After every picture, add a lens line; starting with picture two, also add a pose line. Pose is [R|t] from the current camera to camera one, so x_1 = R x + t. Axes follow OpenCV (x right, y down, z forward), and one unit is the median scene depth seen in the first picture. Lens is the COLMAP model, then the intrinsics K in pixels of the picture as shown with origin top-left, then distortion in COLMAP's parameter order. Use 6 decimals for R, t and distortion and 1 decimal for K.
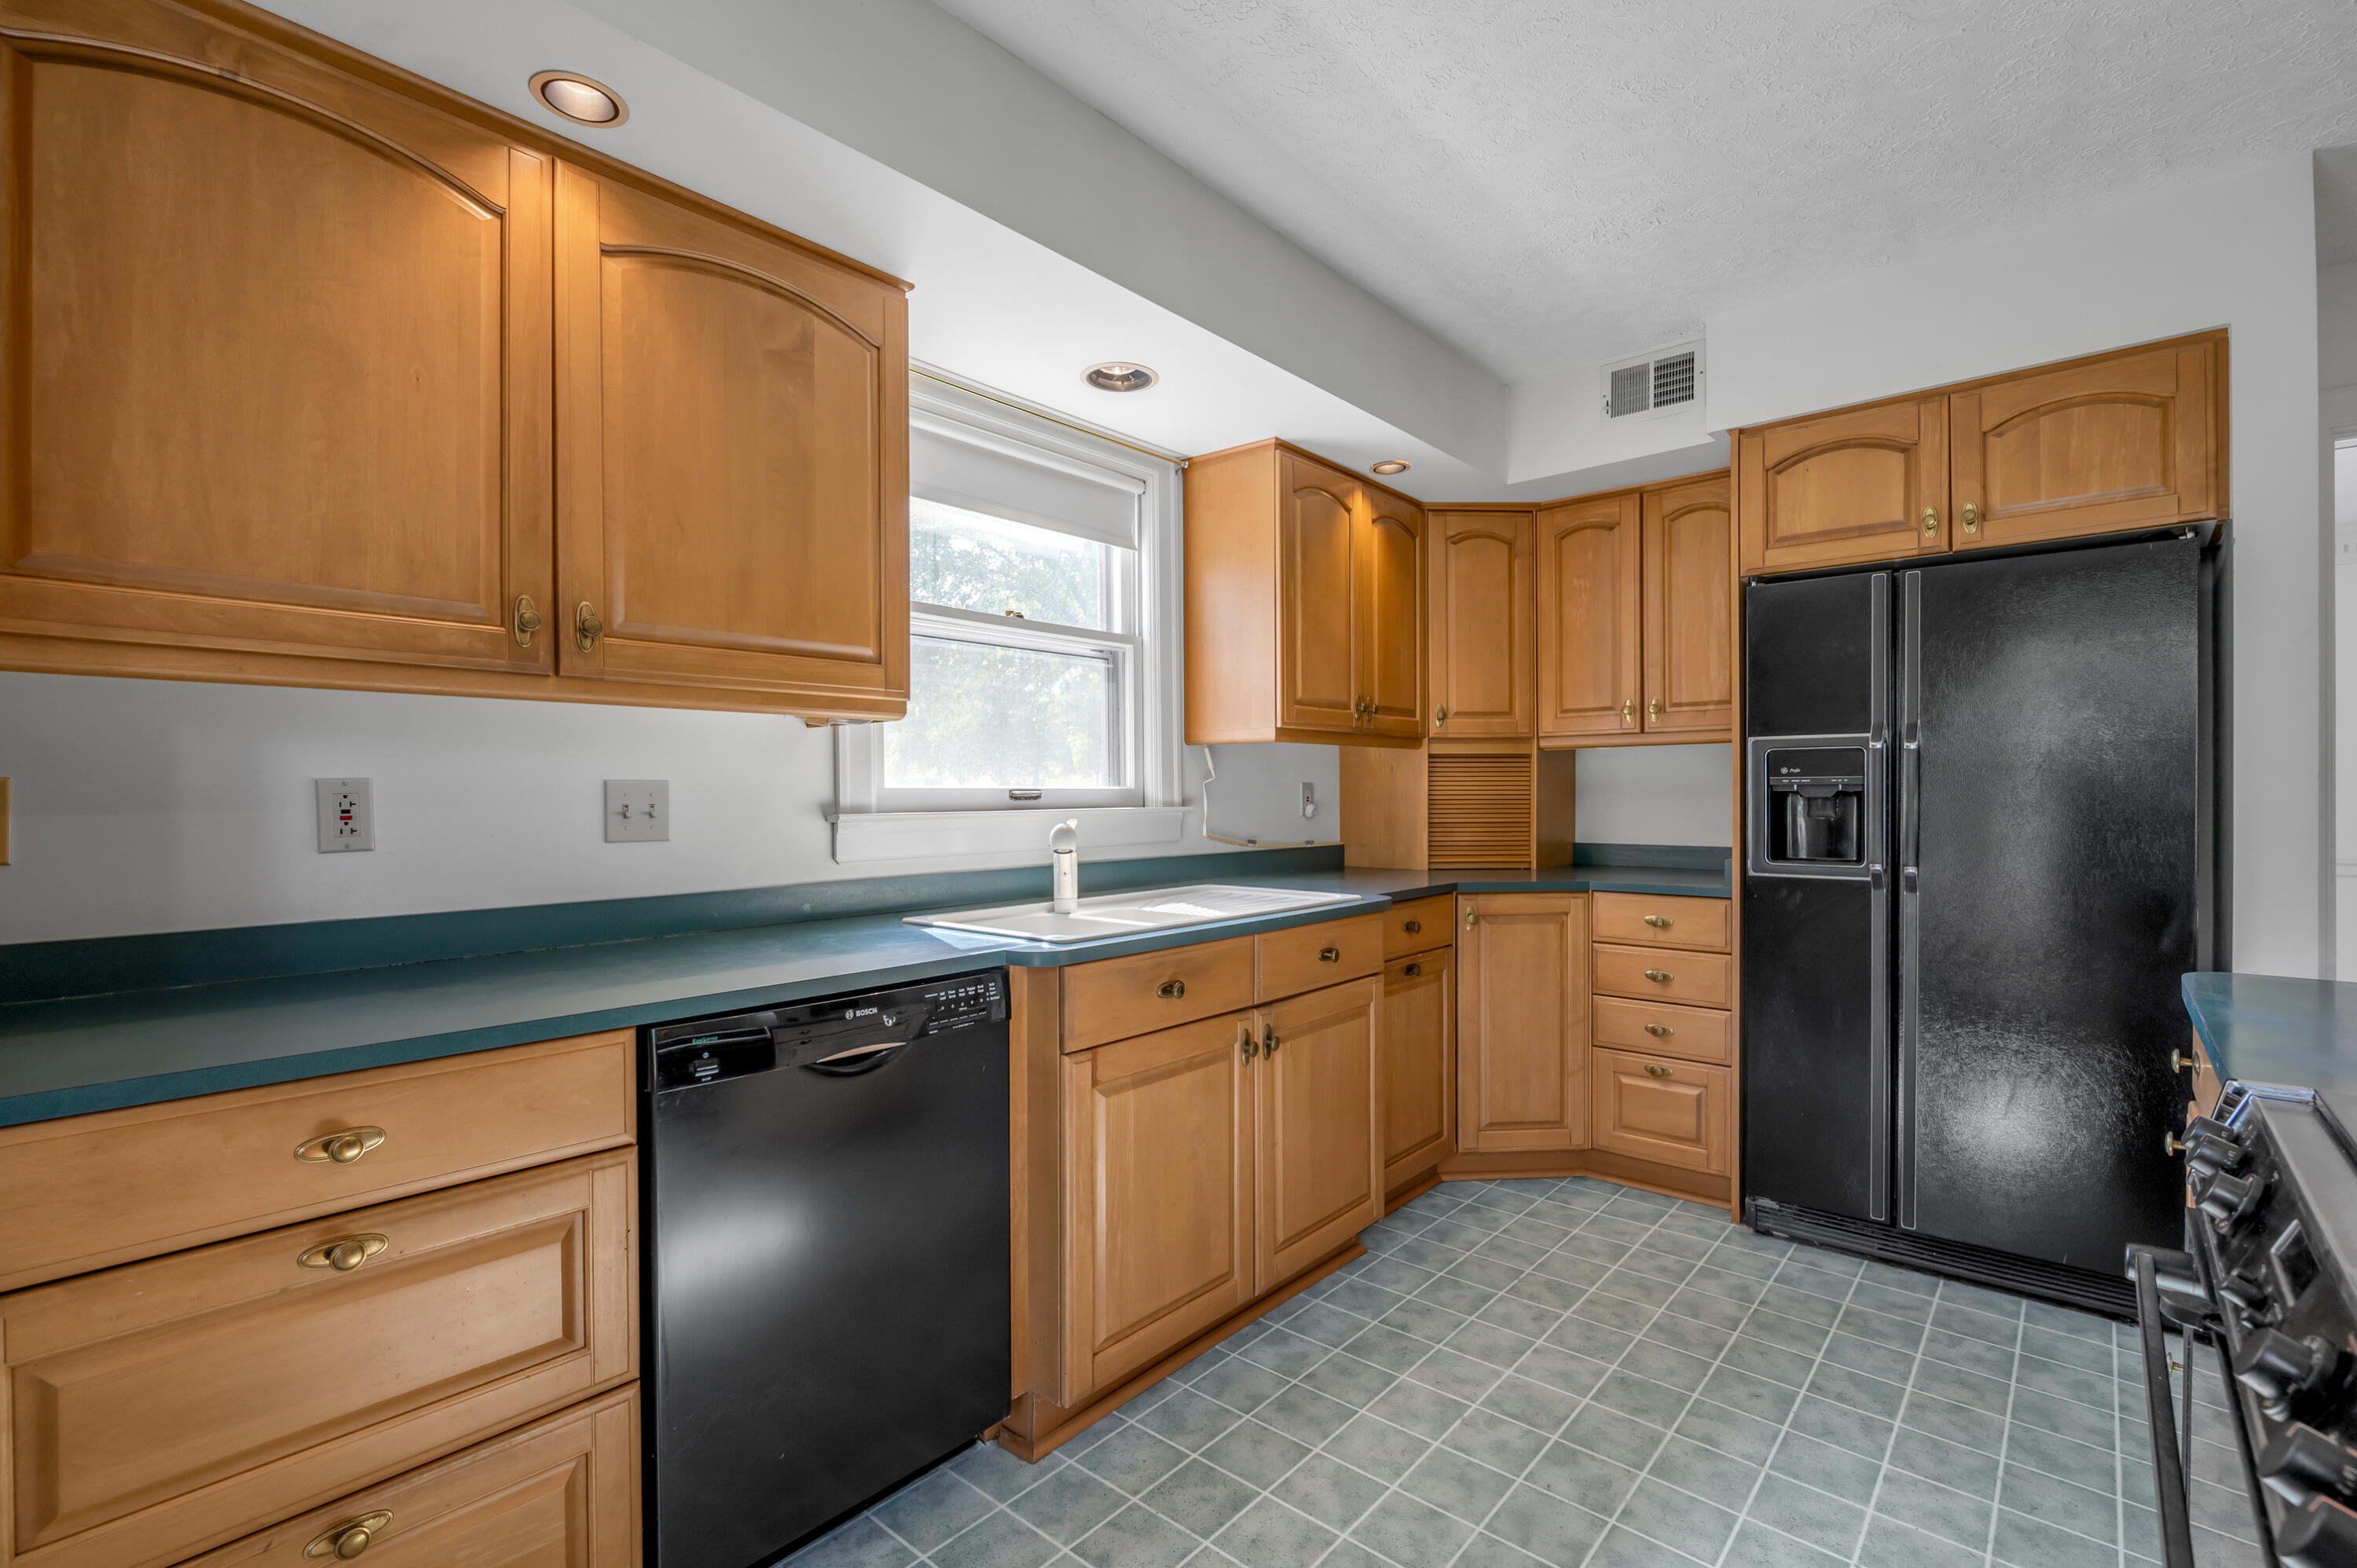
lens RADIAL K [[1047.2, 0, 1182.0], [0, 1047.2, 791.4], [0, 0, 1]] dist [0.001412, -0.000072]
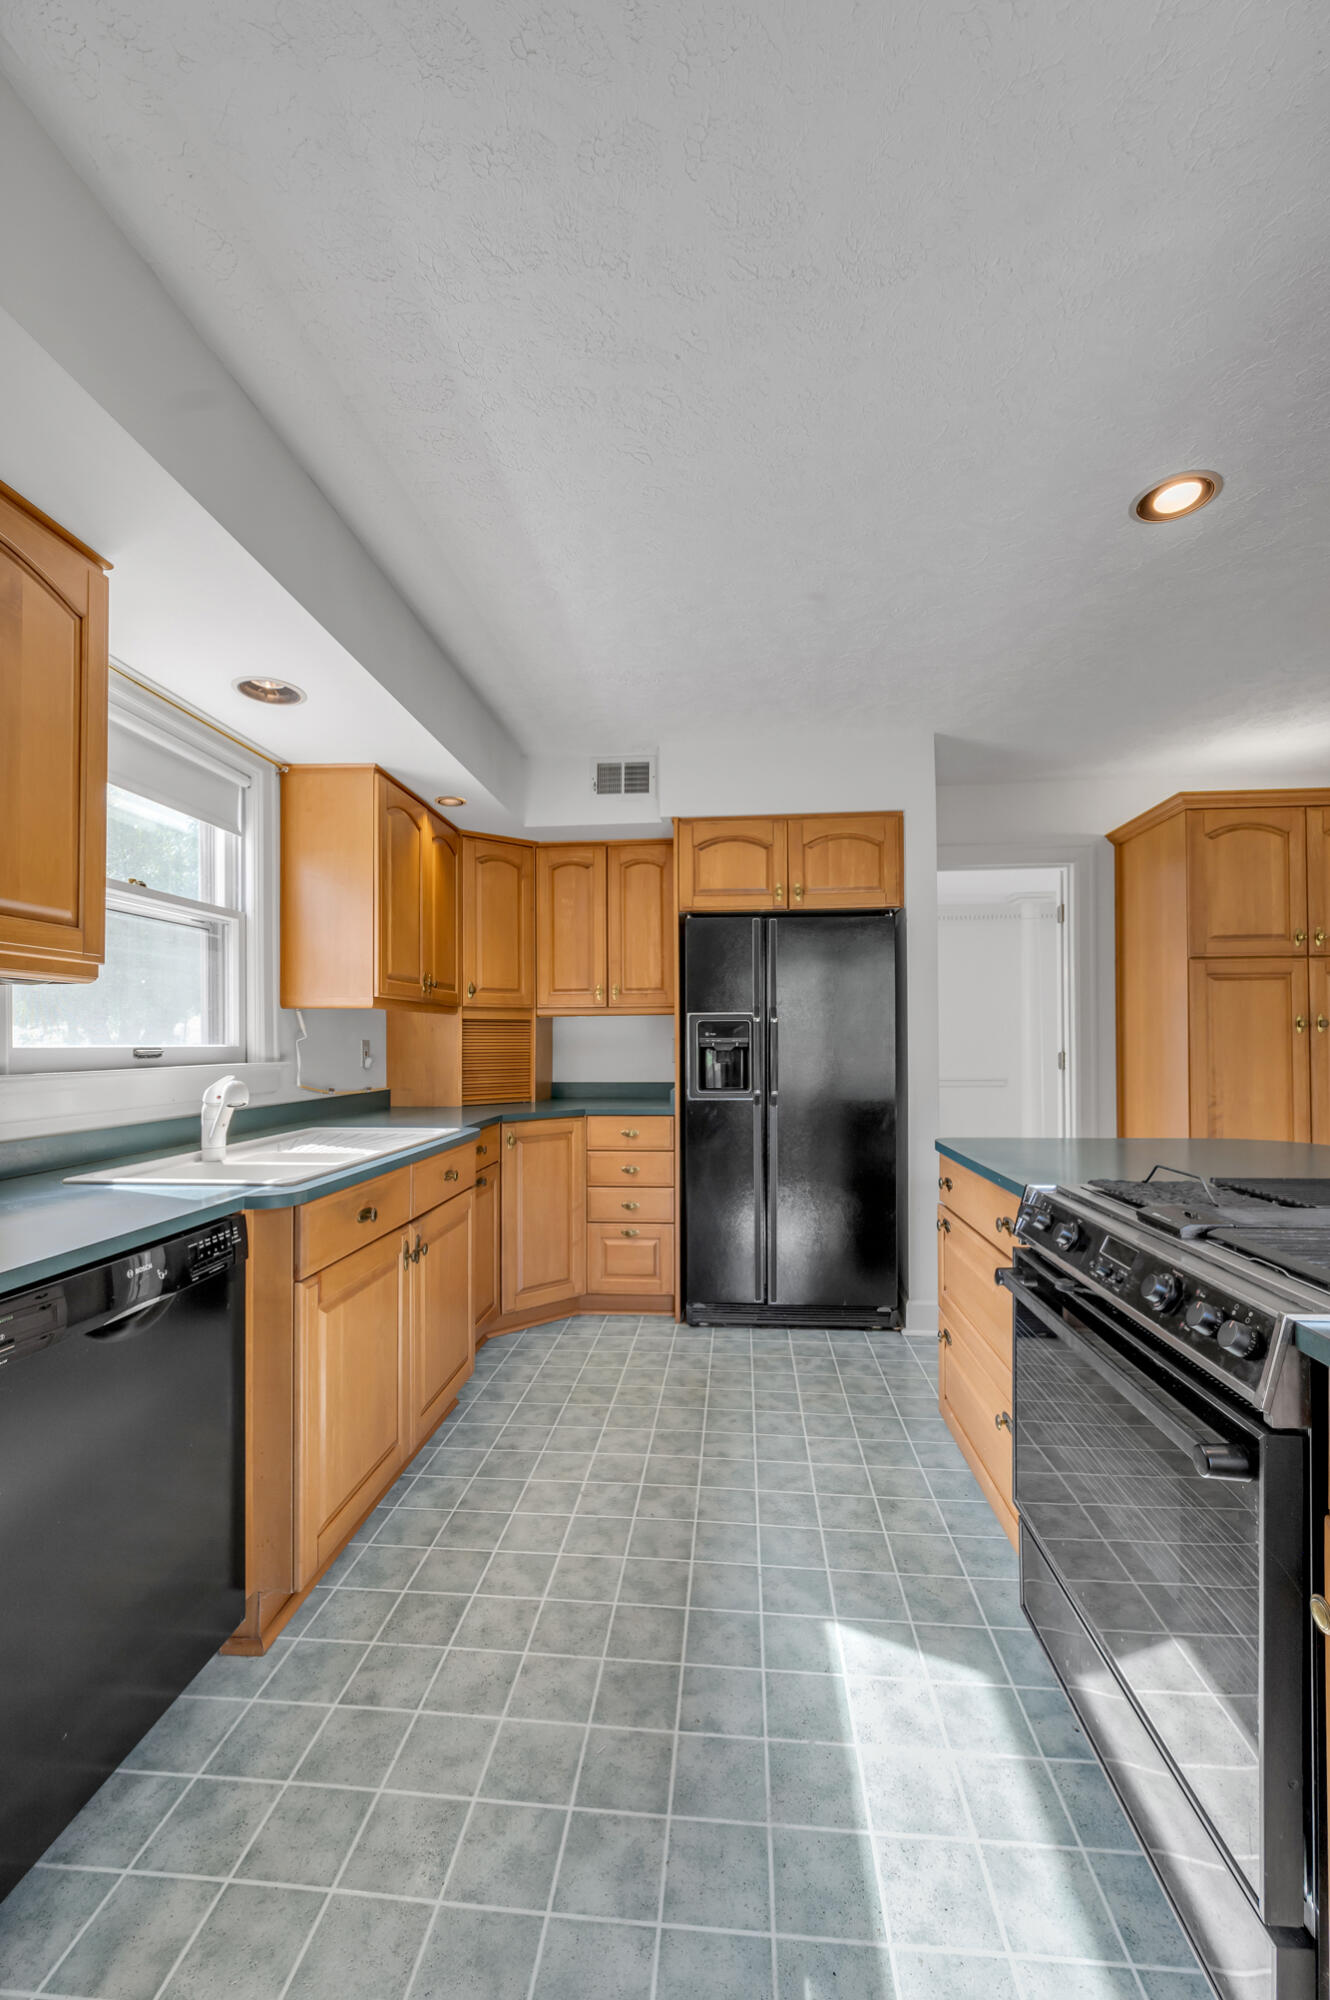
lens RADIAL K [[810.8, 0, 663.7], [0, 810.8, 1026.4], [0, 0, 1]] dist [-0.001446, -0.000116]
pose [[0.810476, 0.010341, 0.585680, -0.218730], [0.001231, 0.999812, -0.019358, -0.007817], [-0.585770, 0.016410, 0.810311, 0.028182]]
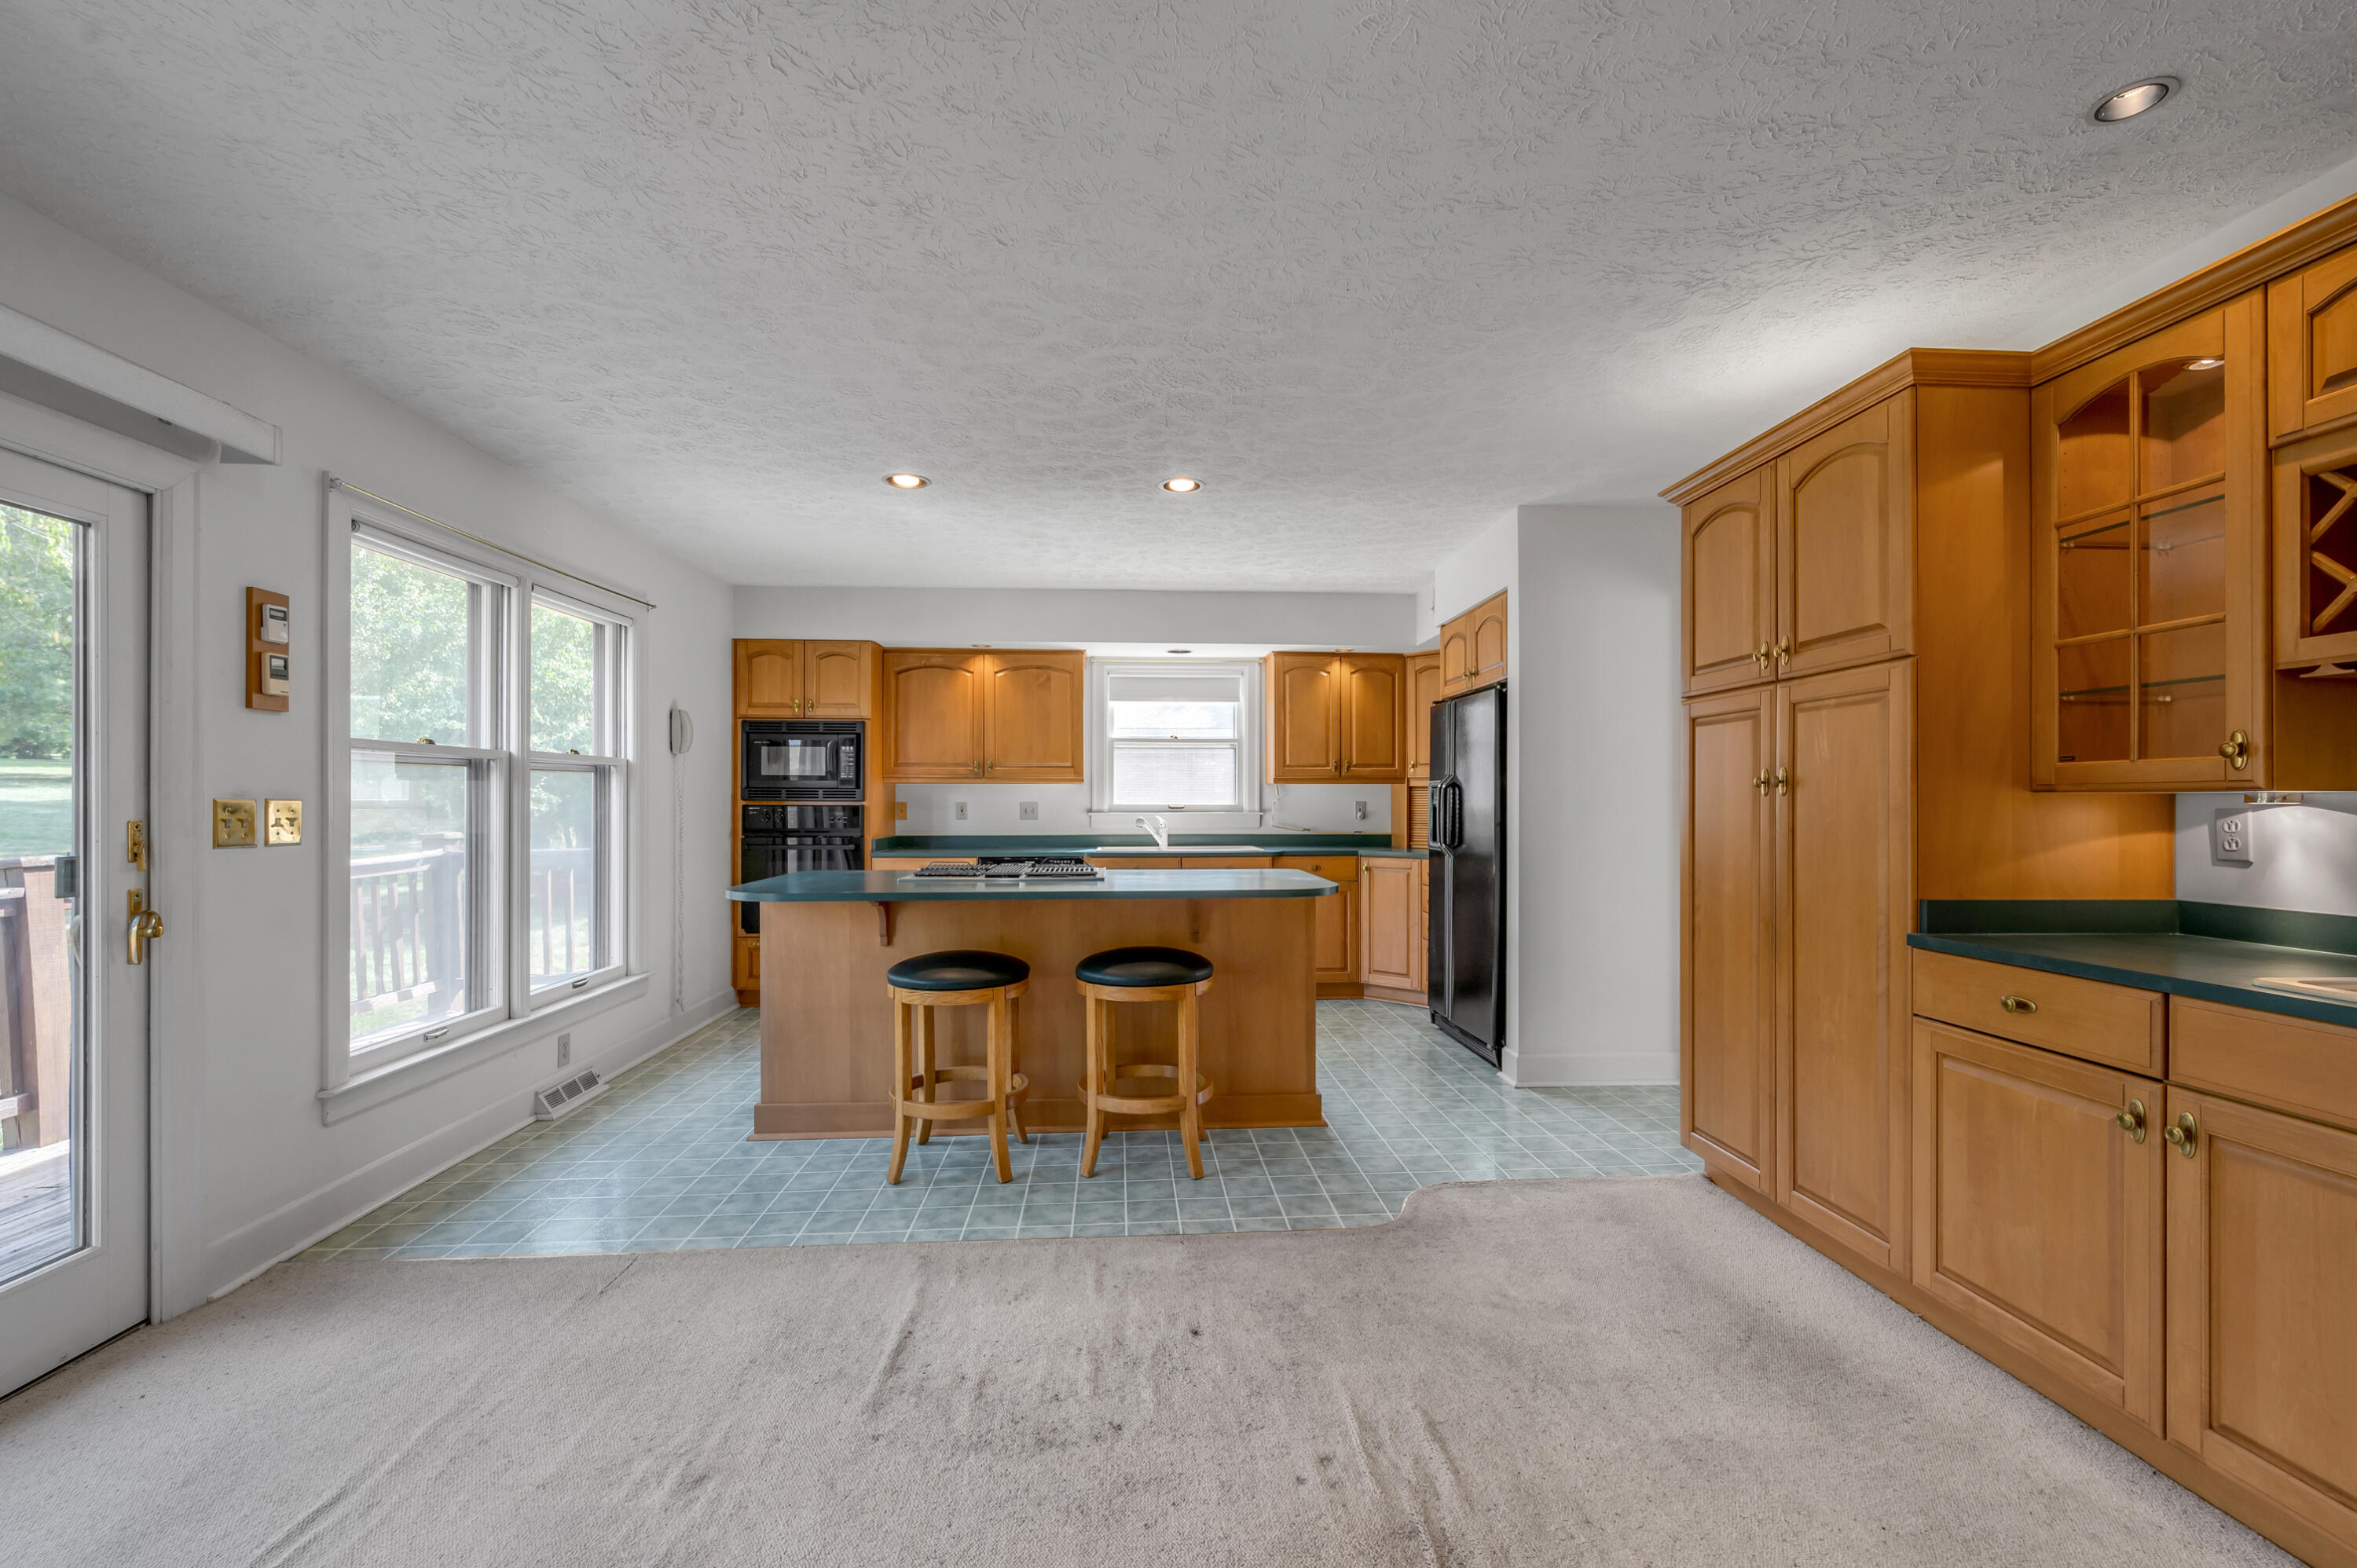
lens RADIAL K [[953.8, 0, 1184.7], [0, 953.8, 770.2], [0, 0, 1]] dist [0.001259, 0.000030]
pose [[0.706501, -0.020064, -0.707427, 1.606616], [-0.002617, 0.999517, -0.030962, -0.015112], [0.707707, 0.023726, 0.706108, -0.677118]]
